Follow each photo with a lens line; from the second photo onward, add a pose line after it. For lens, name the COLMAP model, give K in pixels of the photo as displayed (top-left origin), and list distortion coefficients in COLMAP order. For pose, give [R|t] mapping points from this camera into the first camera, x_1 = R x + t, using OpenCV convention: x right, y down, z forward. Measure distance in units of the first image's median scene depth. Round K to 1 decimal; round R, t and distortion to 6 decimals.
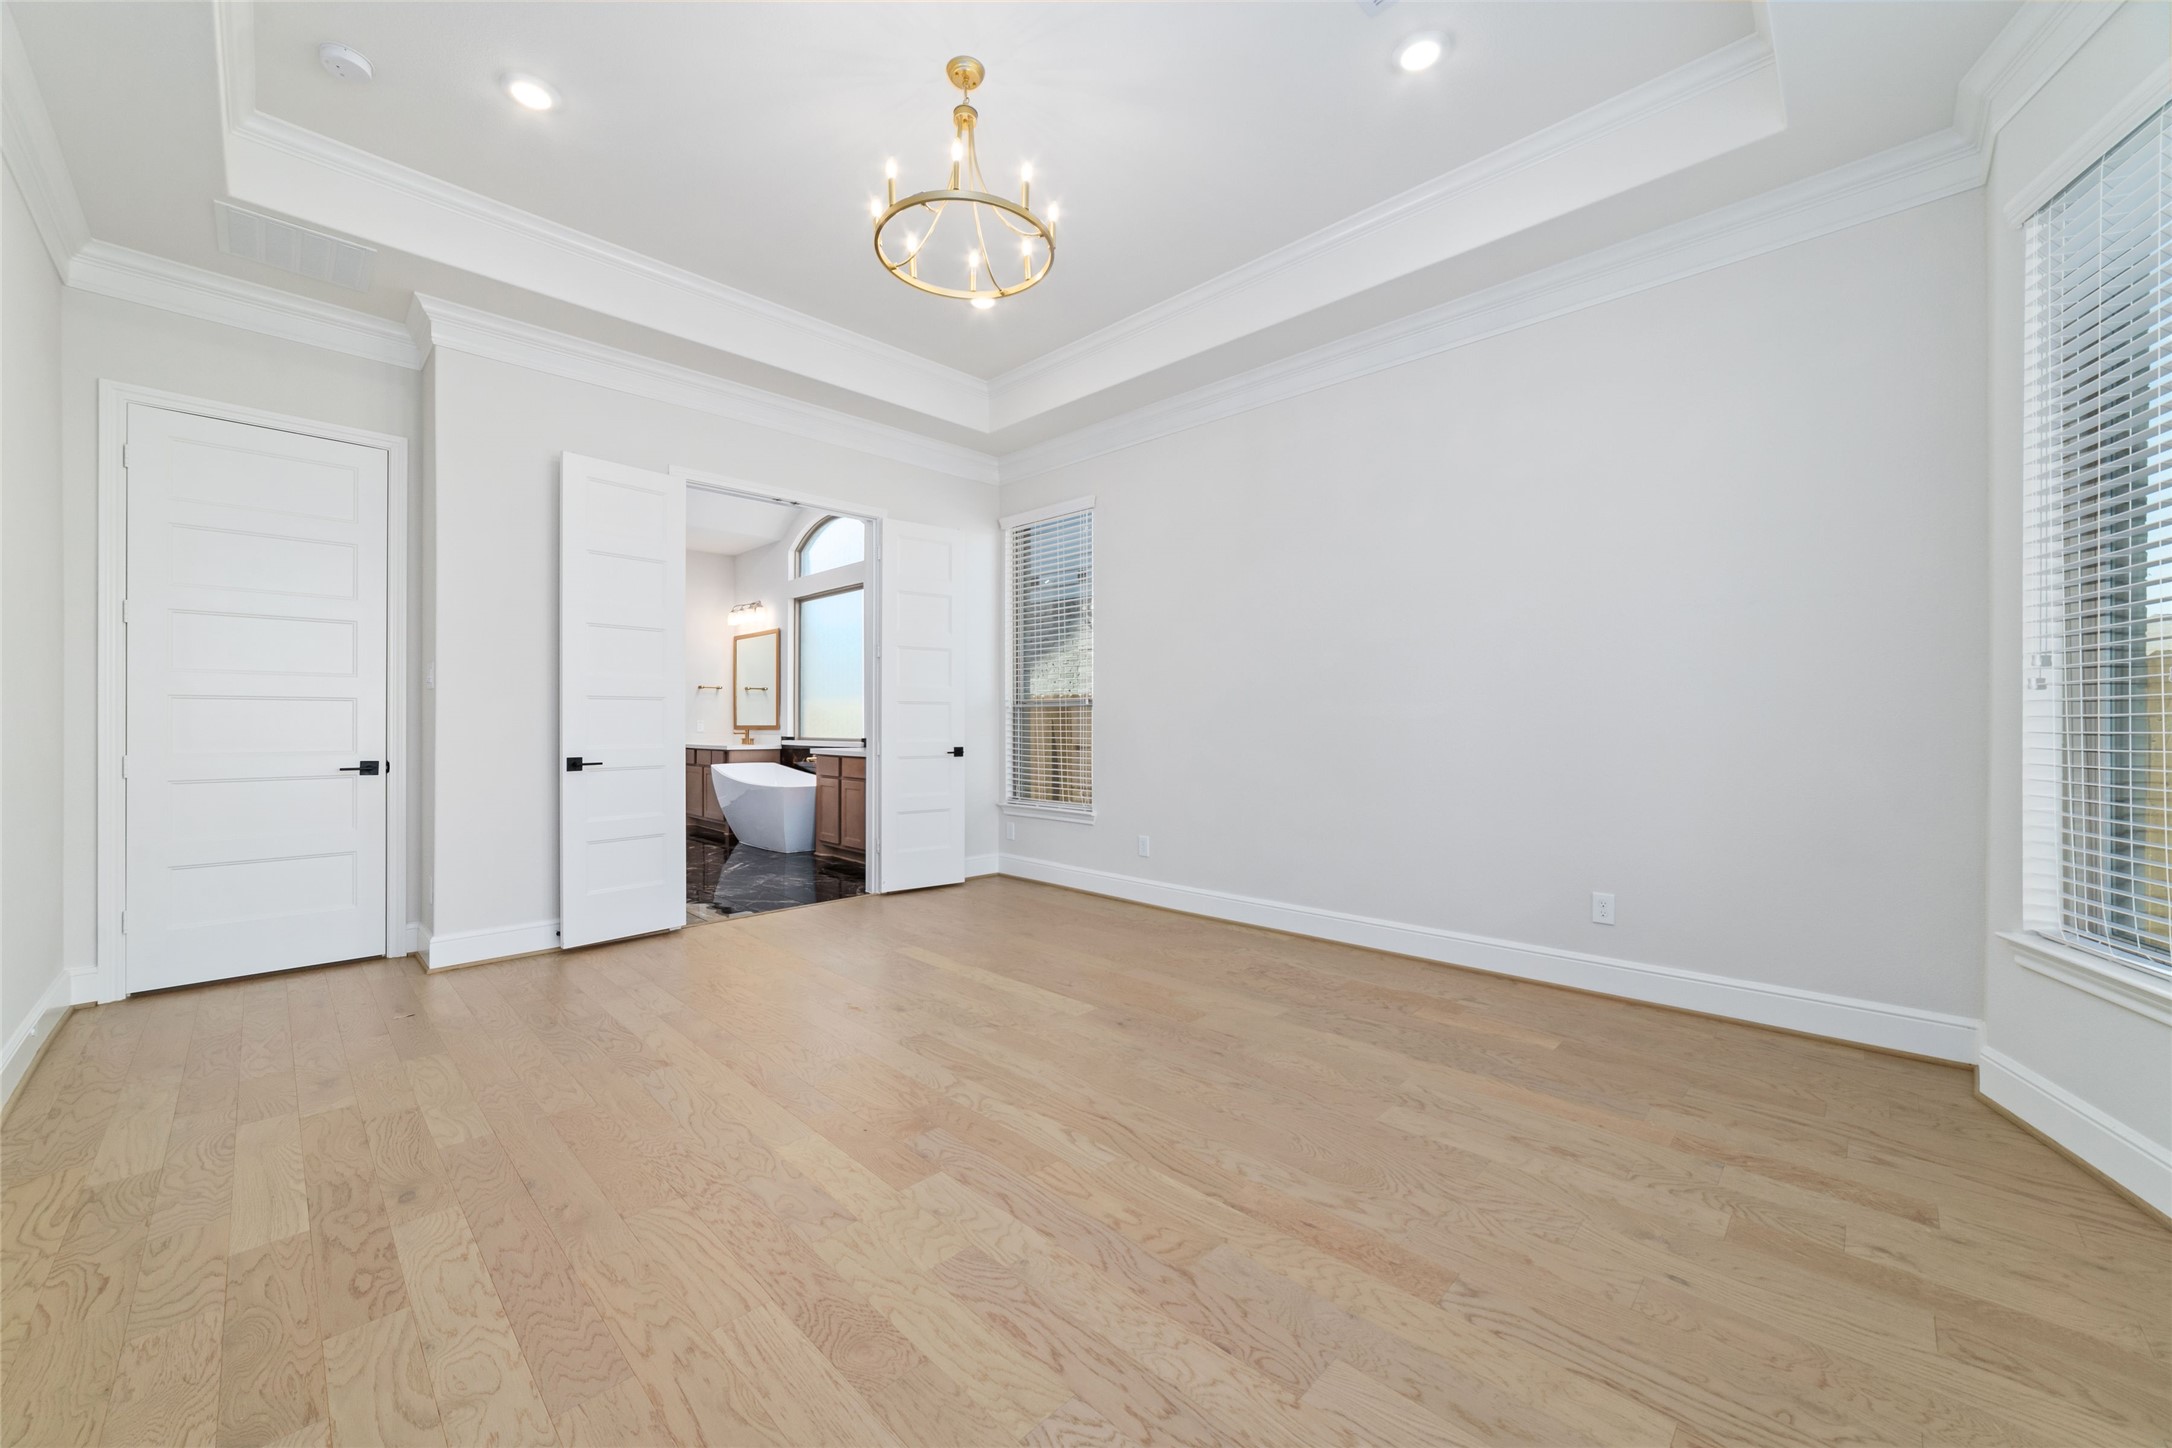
lens RADIAL K [[829.8, 0, 1093.2], [0, 829.8, 728.7], [0, 0, 1]] dist [-0.007566, 0.000257]
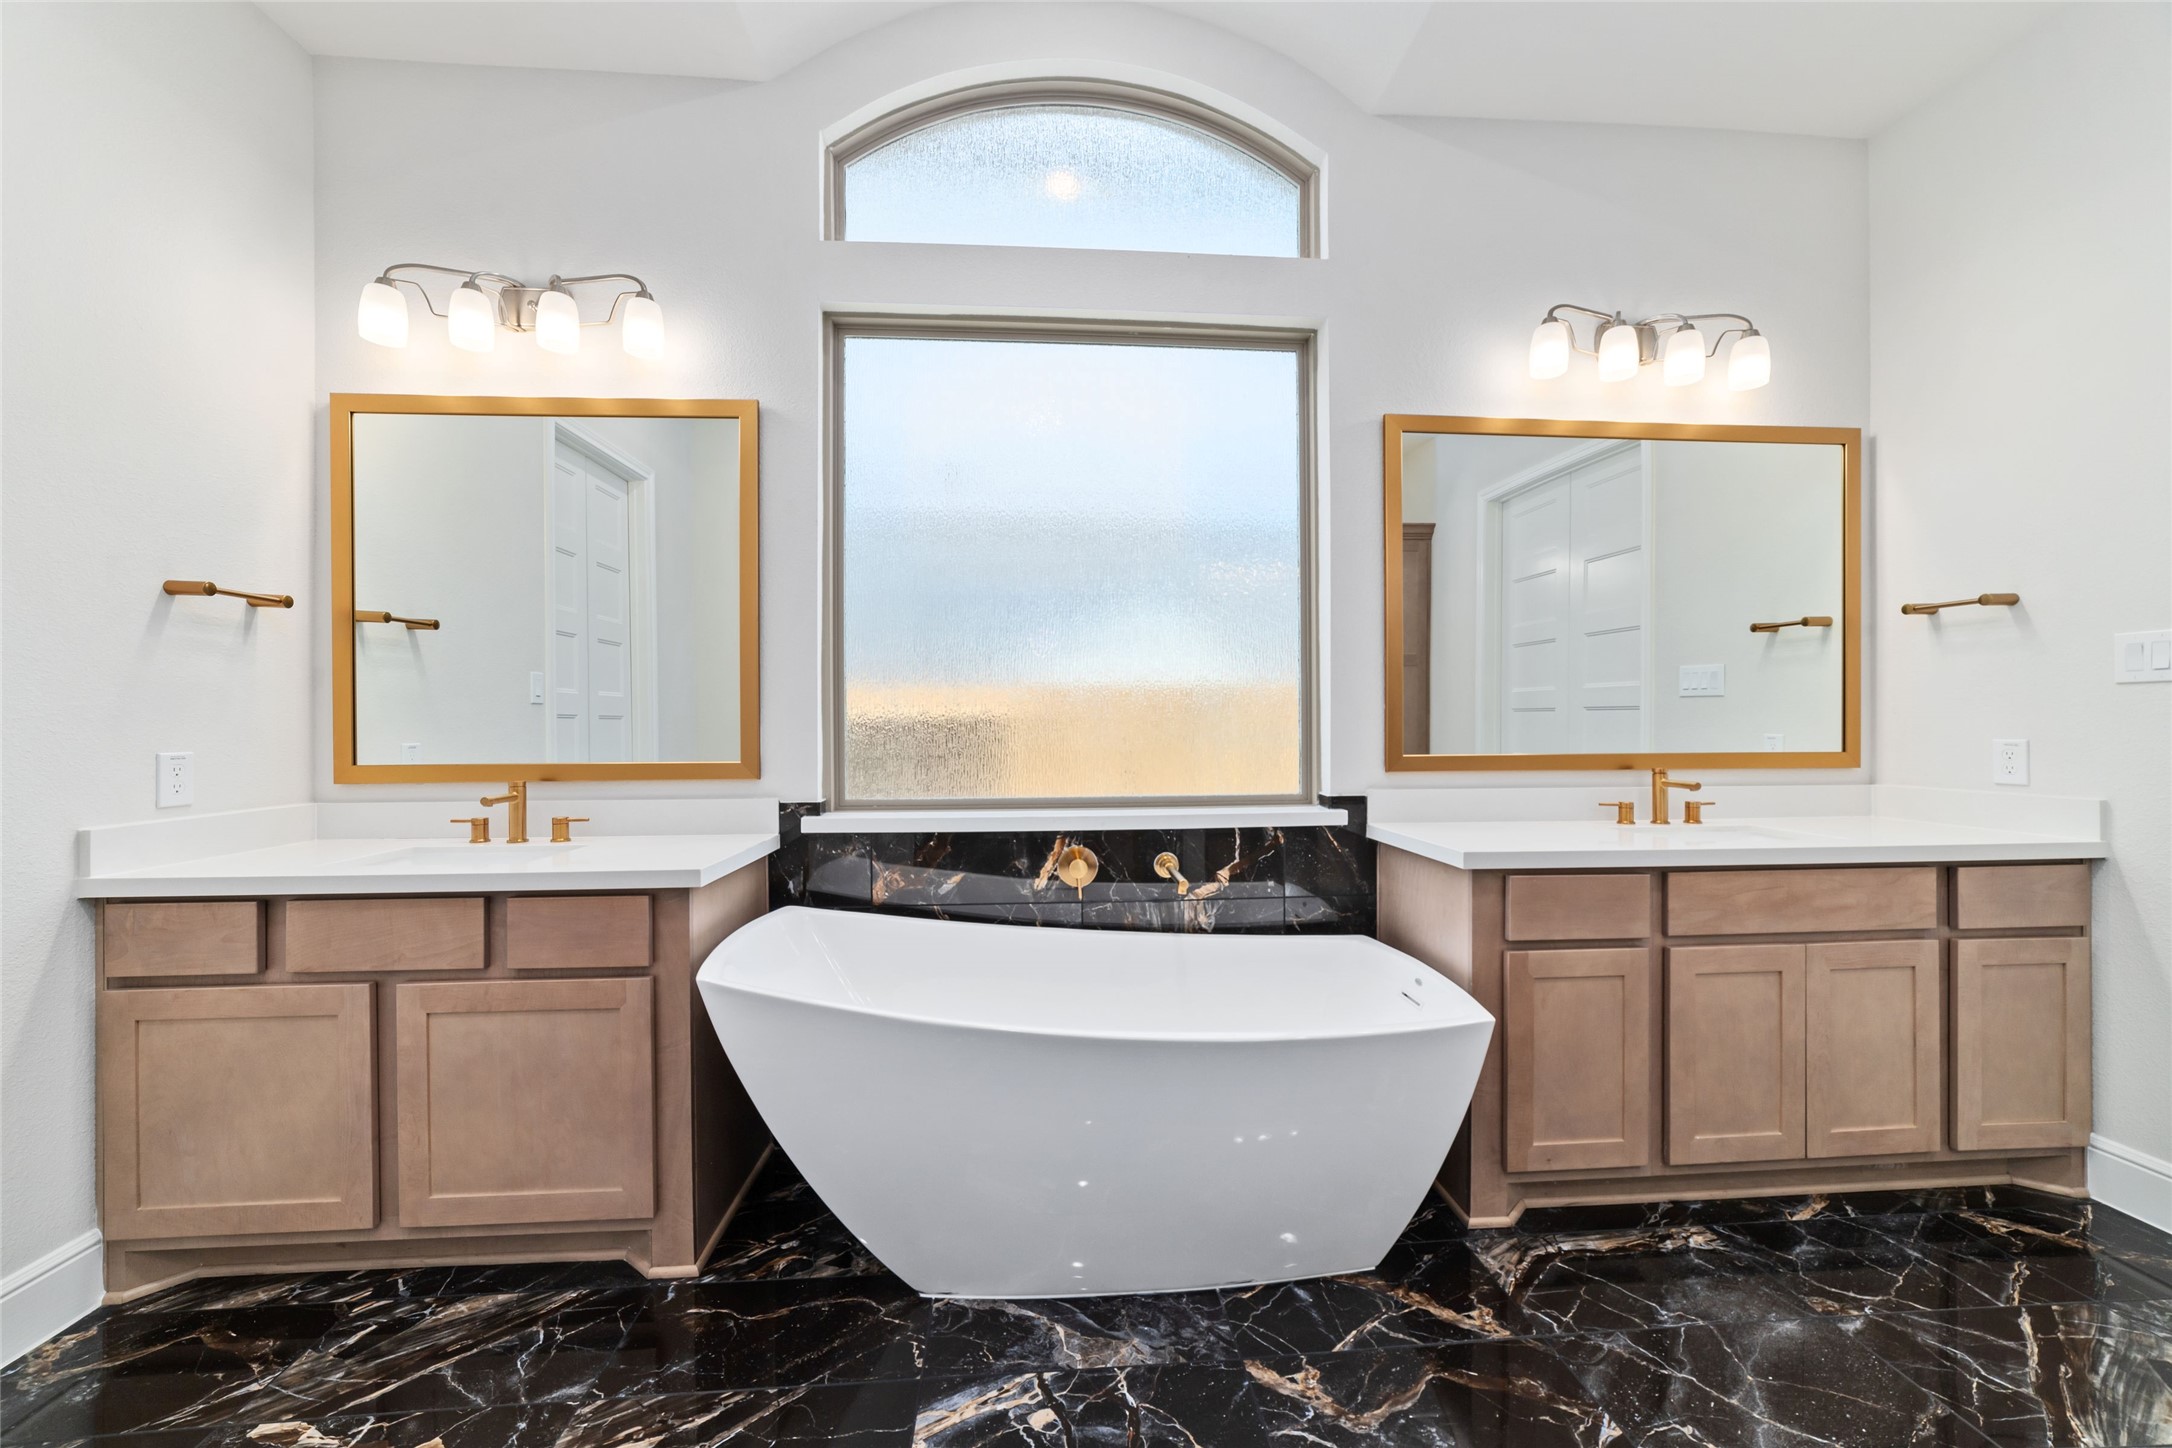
lens RADIAL K [[803.3, 0, 1088.3], [0, 803.3, 744.6], [0, 0, 1]] dist [-0.009063, 0.000118]
pose [[0.633798, -0.011565, 0.773412, -0.447685], [0.011353, 0.999920, 0.005648, -0.009530], [-0.773415, 0.005201, 0.633879, 0.651849]]
